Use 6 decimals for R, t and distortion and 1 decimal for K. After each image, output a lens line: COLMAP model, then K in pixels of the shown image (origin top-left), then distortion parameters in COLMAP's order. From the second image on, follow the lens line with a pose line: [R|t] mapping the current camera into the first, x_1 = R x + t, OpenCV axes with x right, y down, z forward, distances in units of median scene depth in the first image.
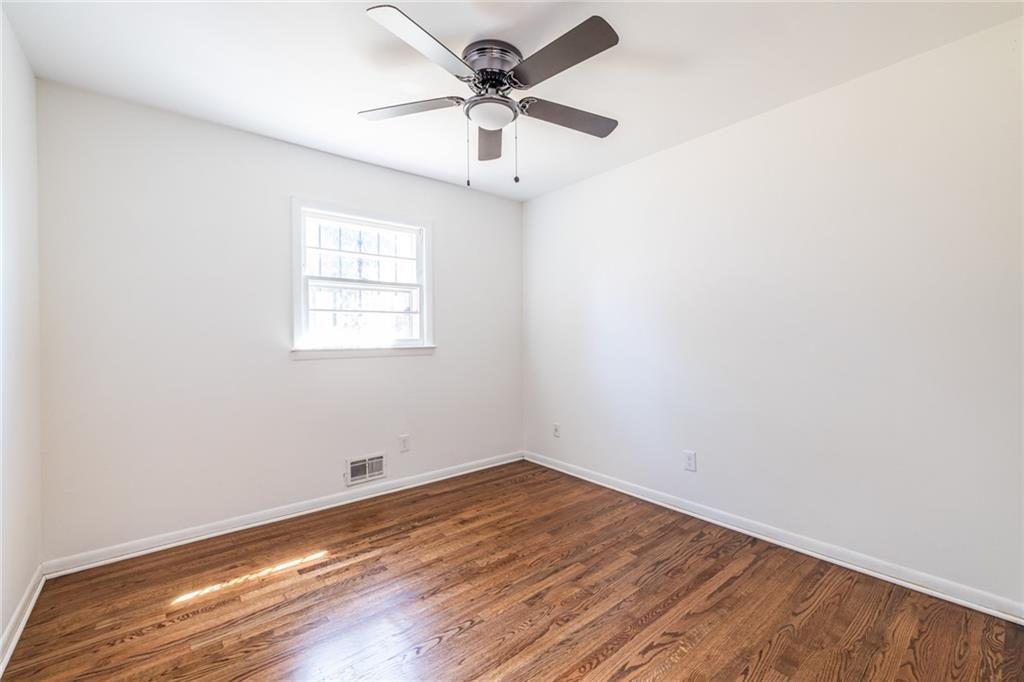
lens RADIAL K [[416.9, 0, 510.5], [0, 416.9, 343.7], [0, 0, 1]] dist [-0.000406, 0.000033]
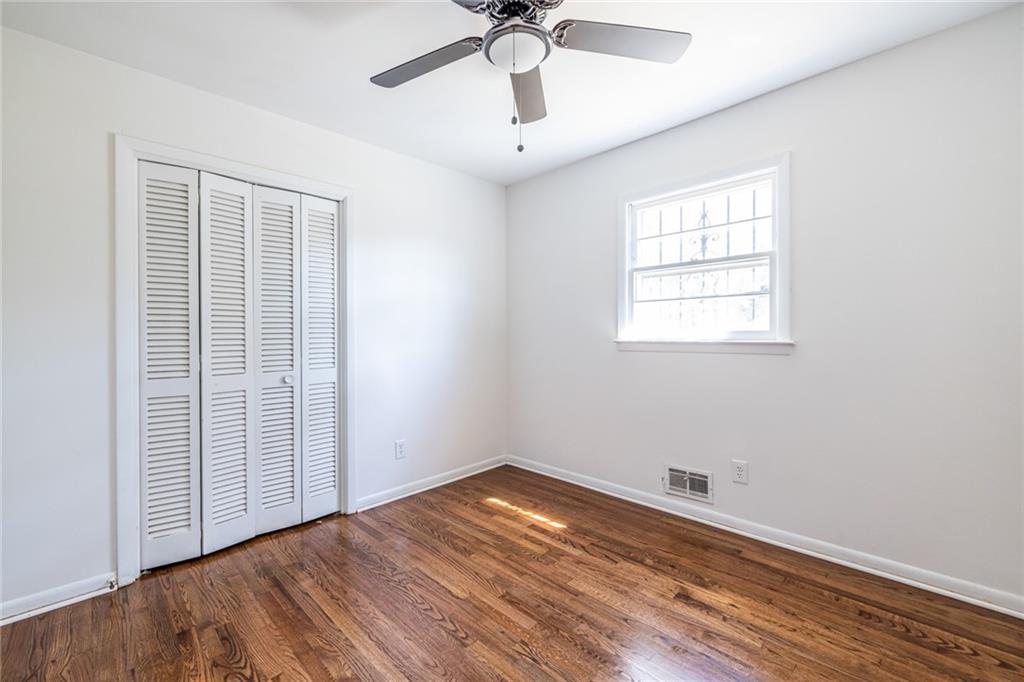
lens RADIAL K [[426.7, 0, 516.6], [0, 426.7, 333.3], [0, 0, 1]] dist [0.000553, 0.000073]
pose [[0.113844, 0.012381, -0.993422, 0.535868], [-0.005309, 0.999916, 0.011853, -0.016246], [0.993484, 0.003925, 0.113900, 0.620512]]
